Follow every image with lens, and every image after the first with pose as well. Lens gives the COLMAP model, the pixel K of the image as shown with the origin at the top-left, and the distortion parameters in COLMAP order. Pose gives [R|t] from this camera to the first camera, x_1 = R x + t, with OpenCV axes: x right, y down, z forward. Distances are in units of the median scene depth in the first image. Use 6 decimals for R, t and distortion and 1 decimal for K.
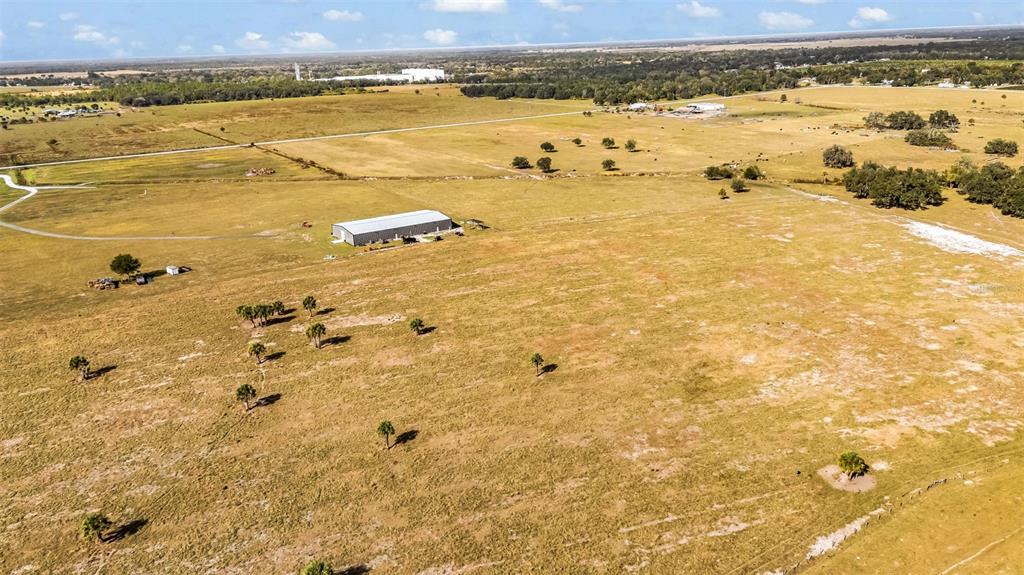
lens RADIAL K [[749.9, 0, 512.0], [0, 749.9, 287.5], [0, 0, 1]] dist [0.073697, -0.067903]
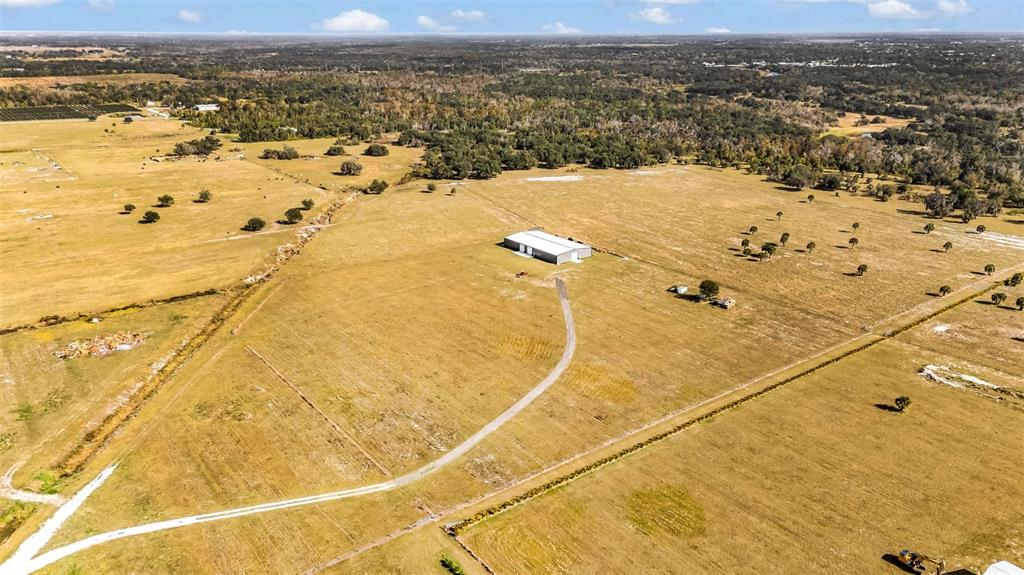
lens RADIAL K [[749.9, 0, 512.0], [0, 749.9, 287.5], [0, 0, 1]] dist [0.073697, -0.067903]
pose [[-0.071257, -0.288832, 0.954724, -0.816822], [0.310615, 0.903139, 0.296409, -0.243464], [-0.947861, 0.317673, 0.025361, 0.626959]]
